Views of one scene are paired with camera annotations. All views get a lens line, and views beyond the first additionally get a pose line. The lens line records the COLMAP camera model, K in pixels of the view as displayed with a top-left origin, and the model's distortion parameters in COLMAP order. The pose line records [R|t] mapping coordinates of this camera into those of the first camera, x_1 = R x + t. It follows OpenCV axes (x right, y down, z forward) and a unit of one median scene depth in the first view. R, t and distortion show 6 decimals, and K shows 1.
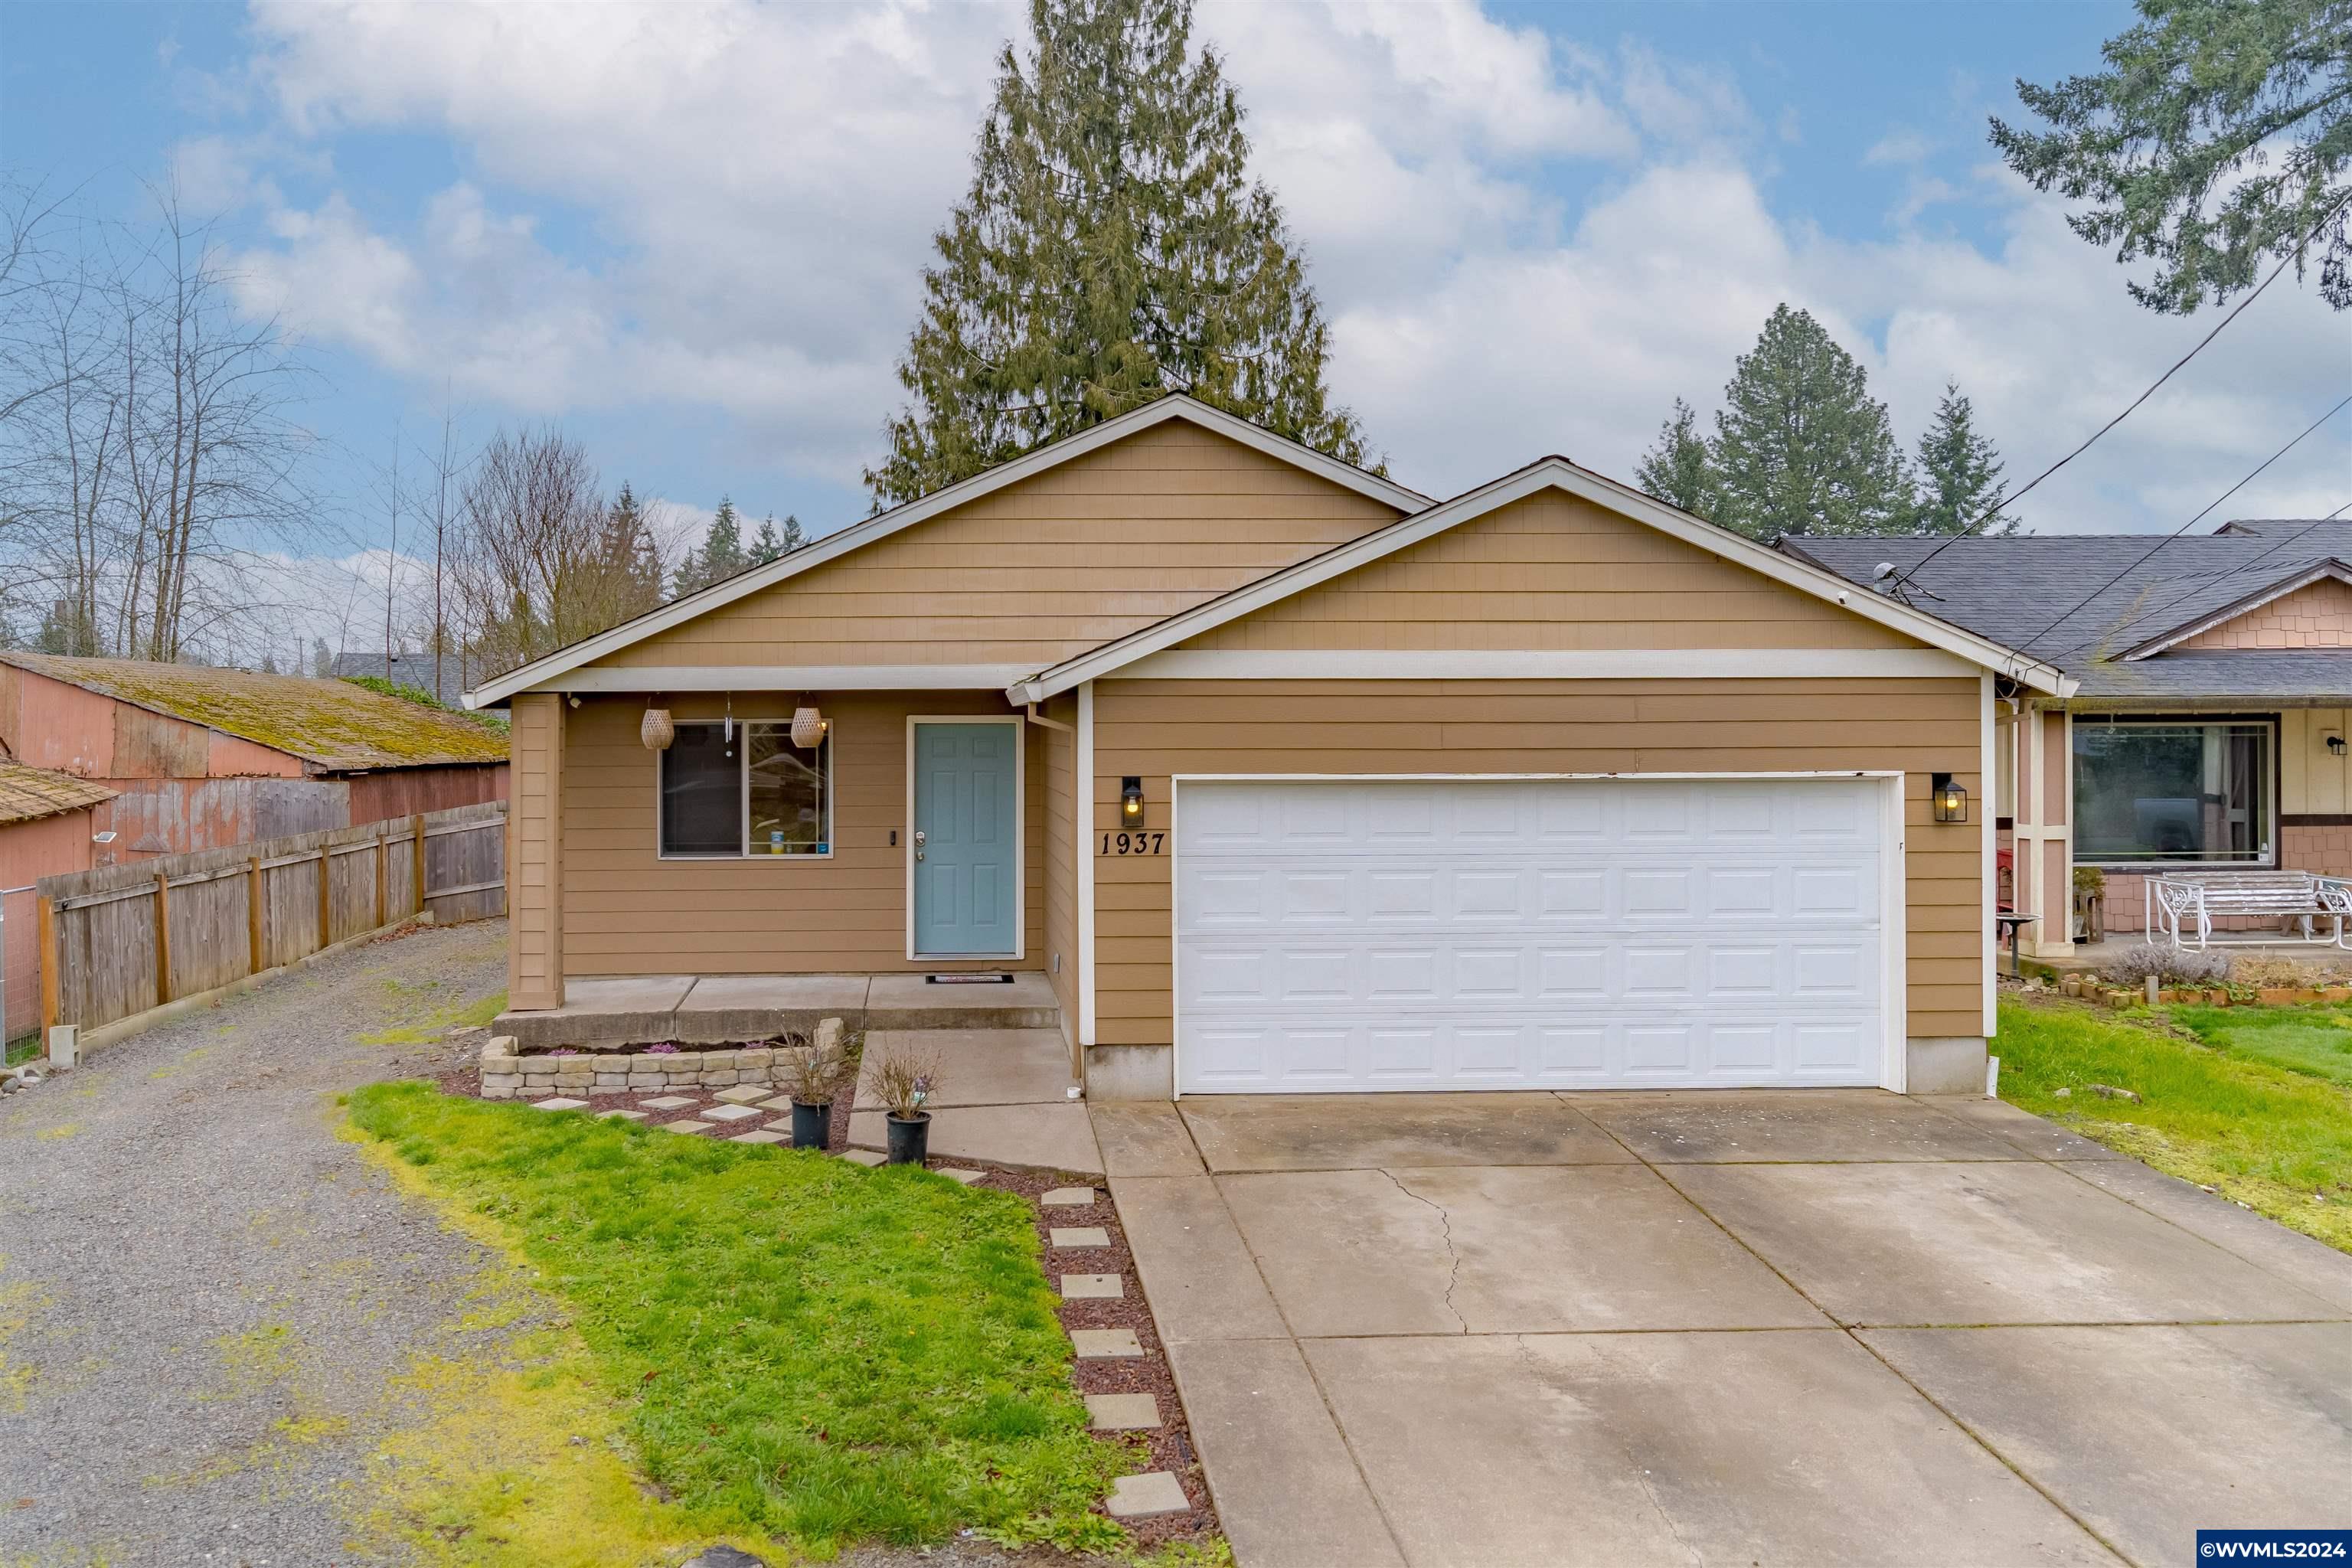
lens RADIAL K [[1819.4, 0, 1028.2], [0, 1819.4, 709.6], [0, 0, 1]] dist [-0.000083, 0.003837]
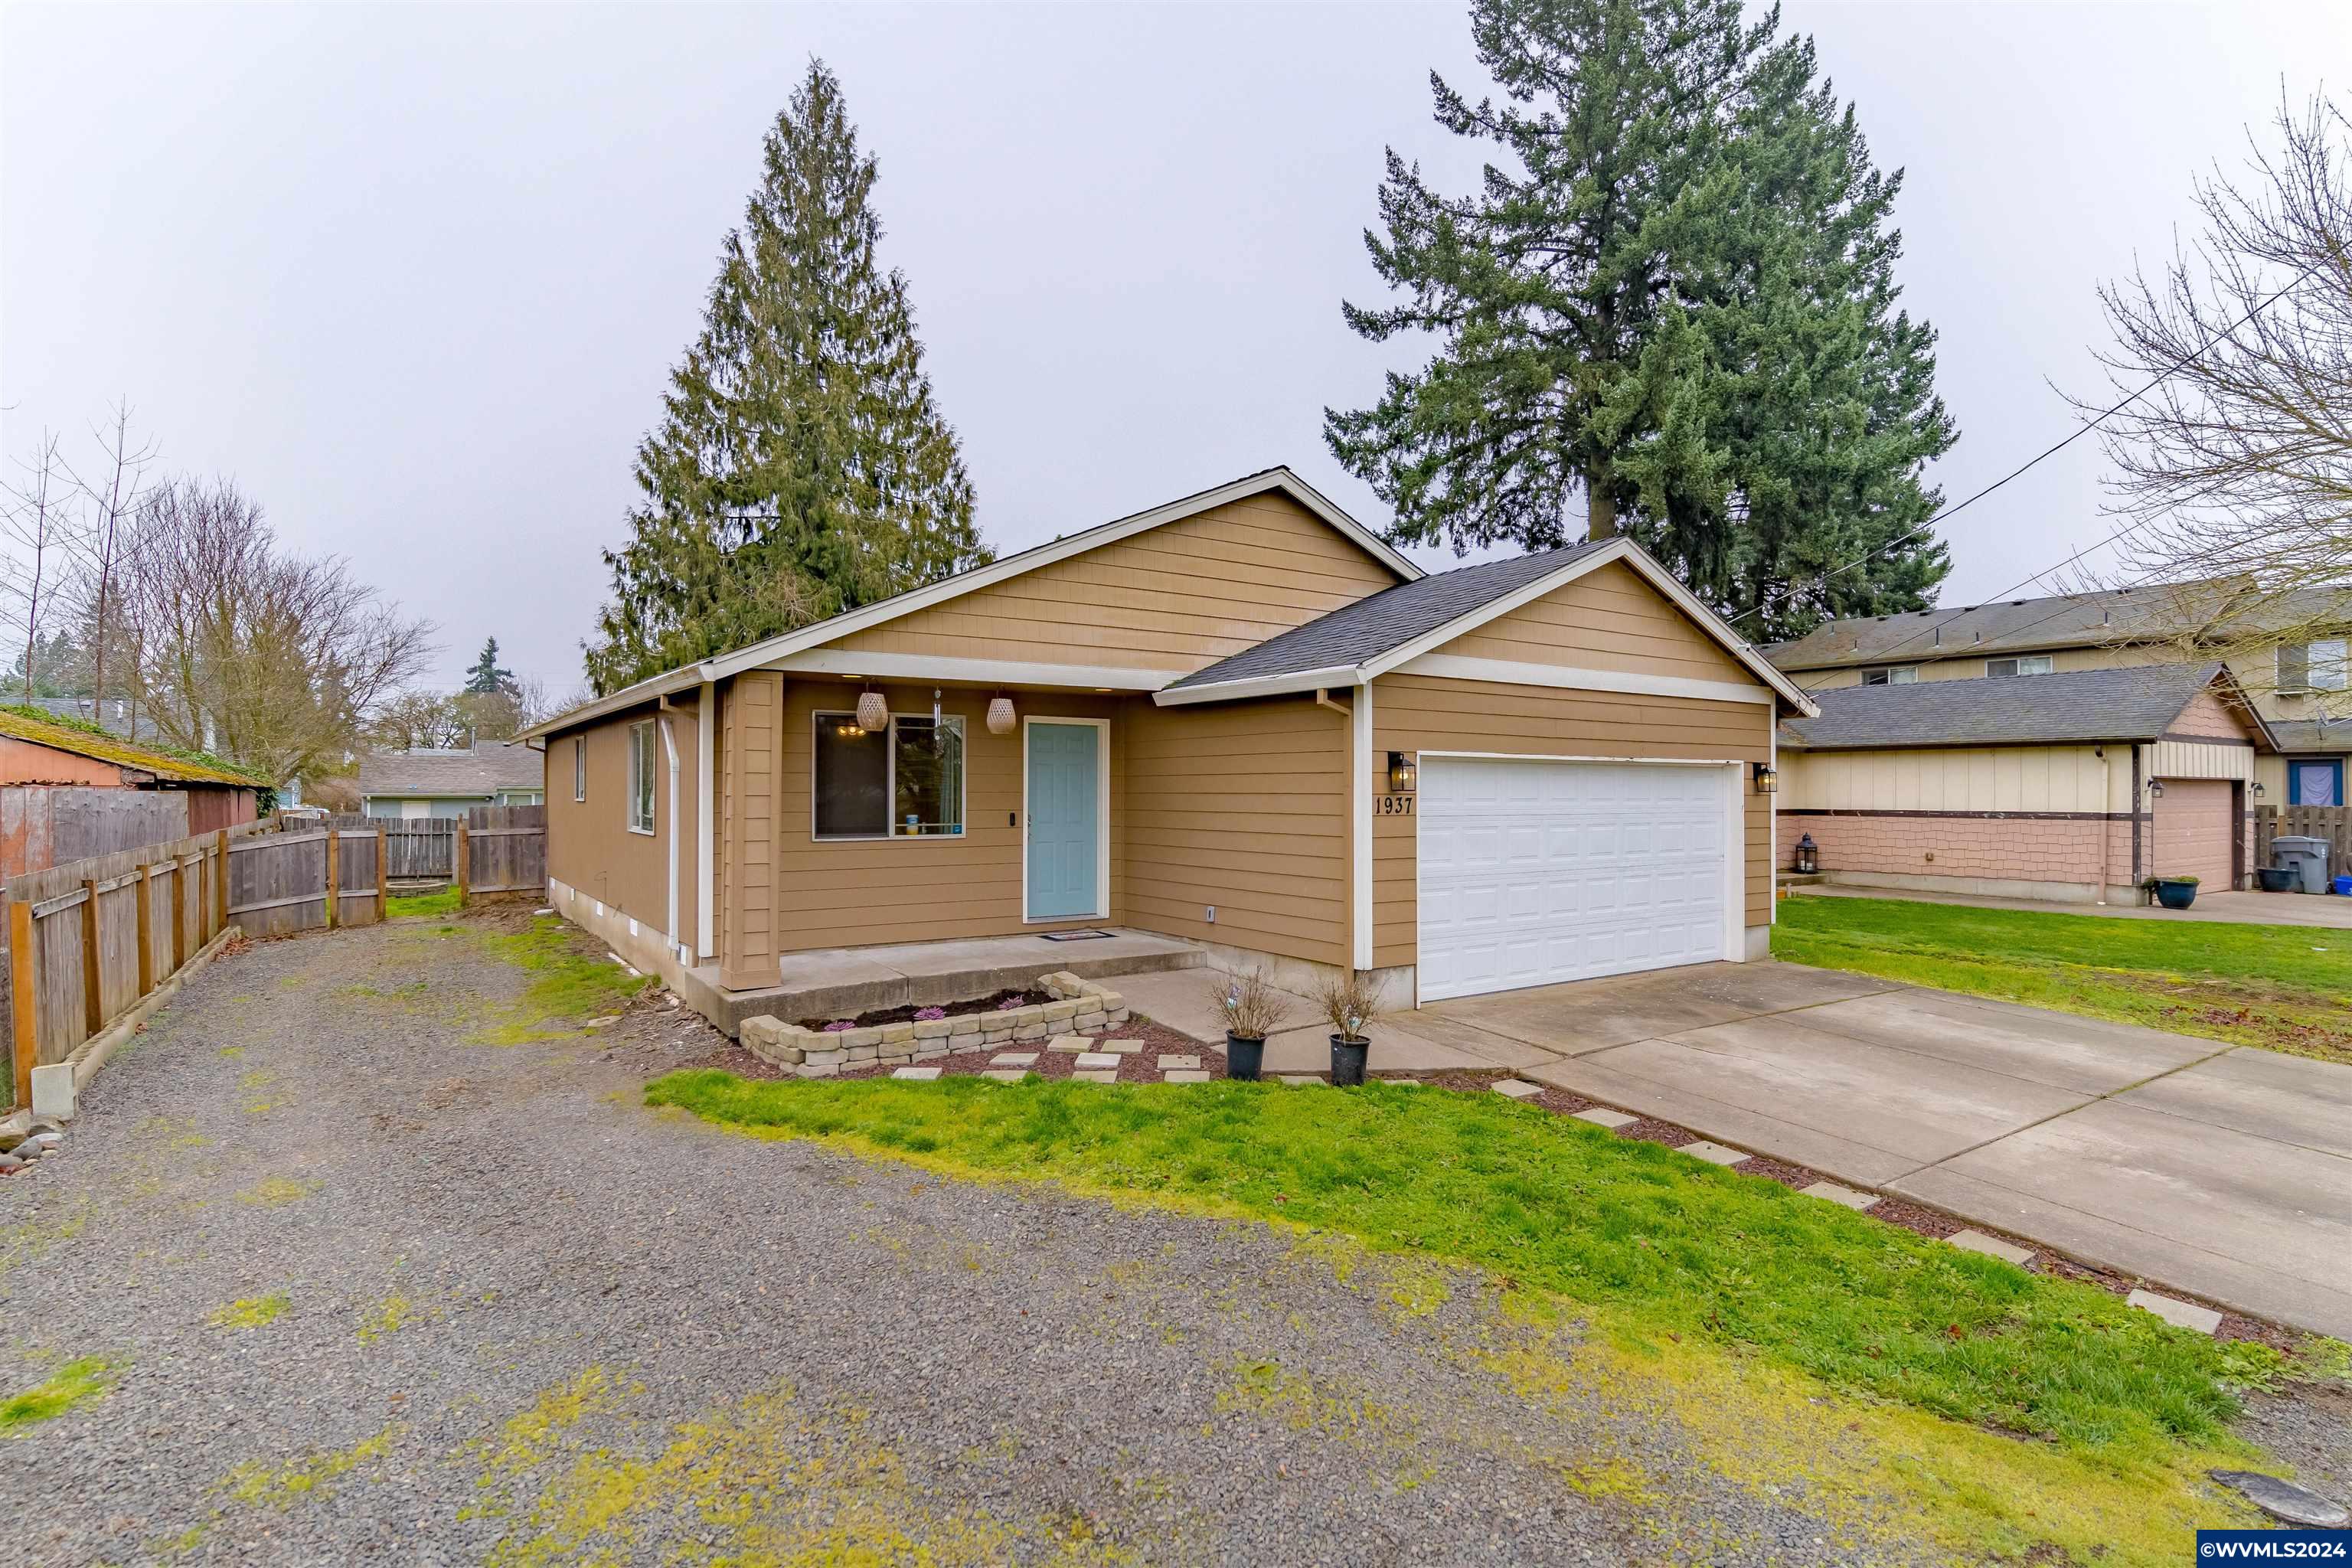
lens RADIAL K [[1148.0, 0, 1171.4], [0, 1148.0, 787.0], [0, 0, 1]] dist [0.001949, -0.000272]
pose [[0.850578, 0.007927, 0.525789, -0.470465], [-0.009723, 0.999953, 0.000654, 0.060325], [-0.525759, -0.005669, 0.850615, 0.400446]]
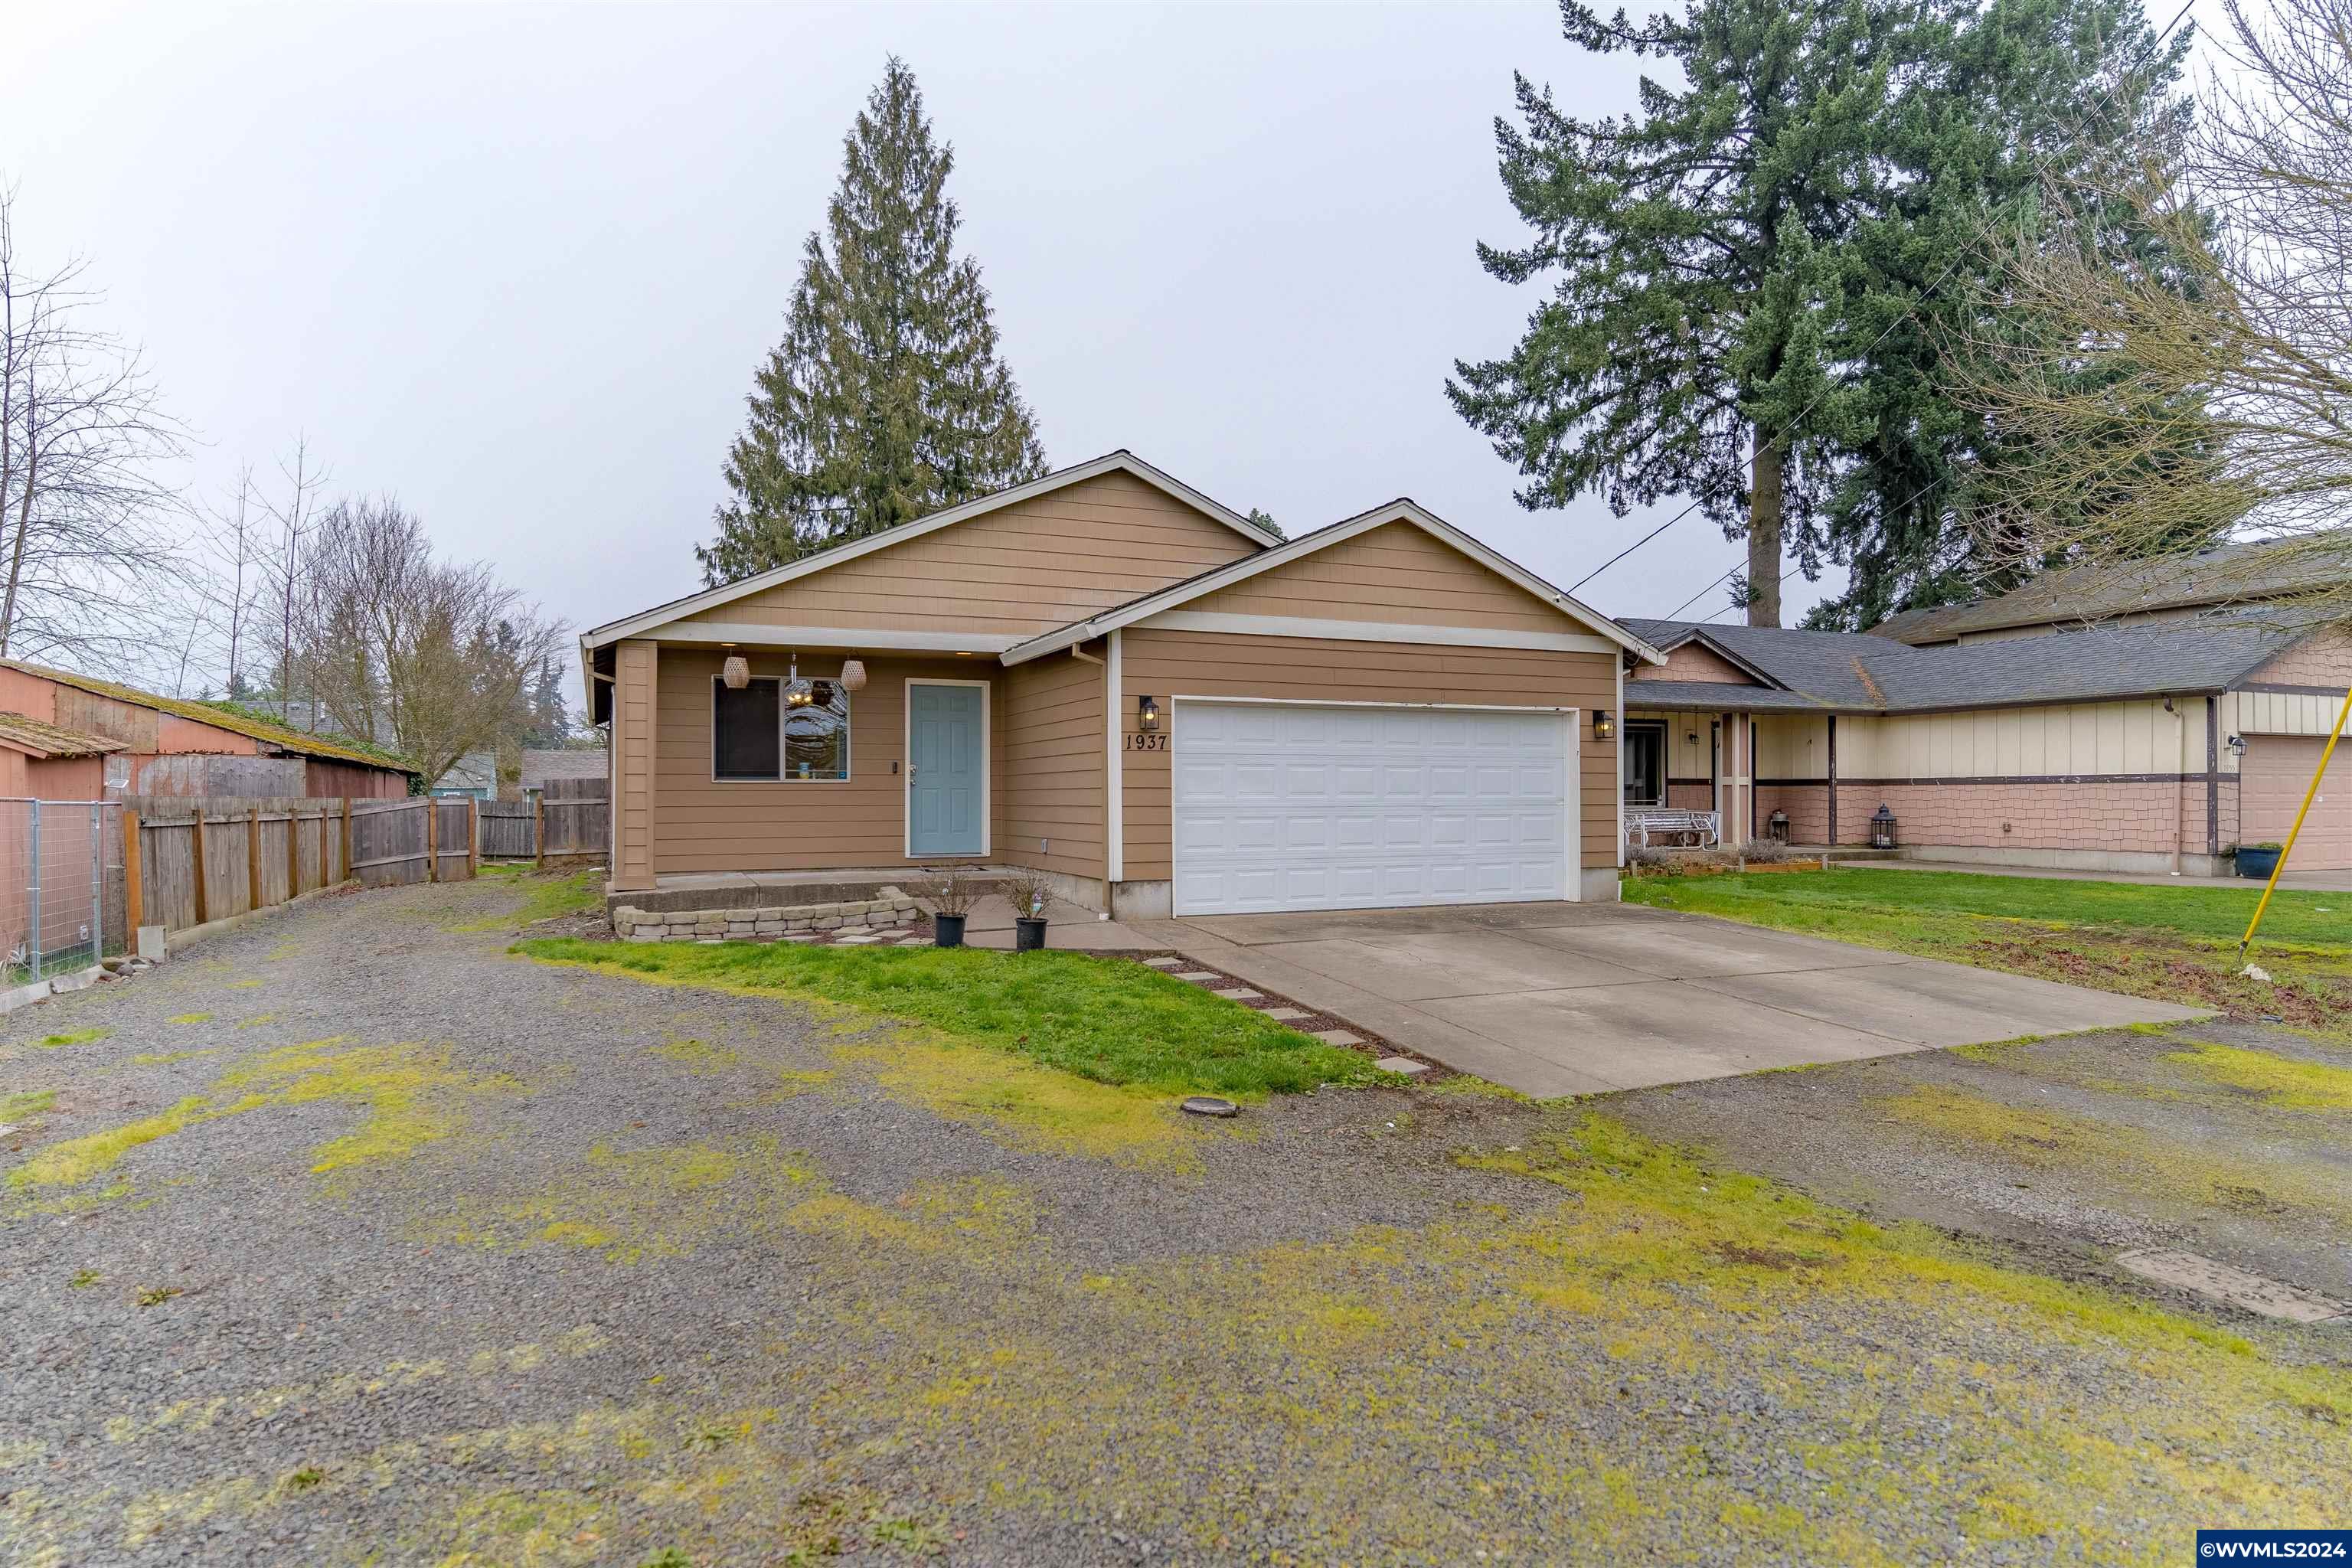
lens RADIAL K [[1308.8, 0, 1195.1], [0, 1308.8, 797.1], [0, 0, 1]] dist [-0.000562, 0.001964]
pose [[0.930483, 0.001517, 0.366333, -0.279969], [-0.003372, 0.999985, 0.004424, 0.109421], [-0.366320, -0.005352, 0.930473, 0.015226]]
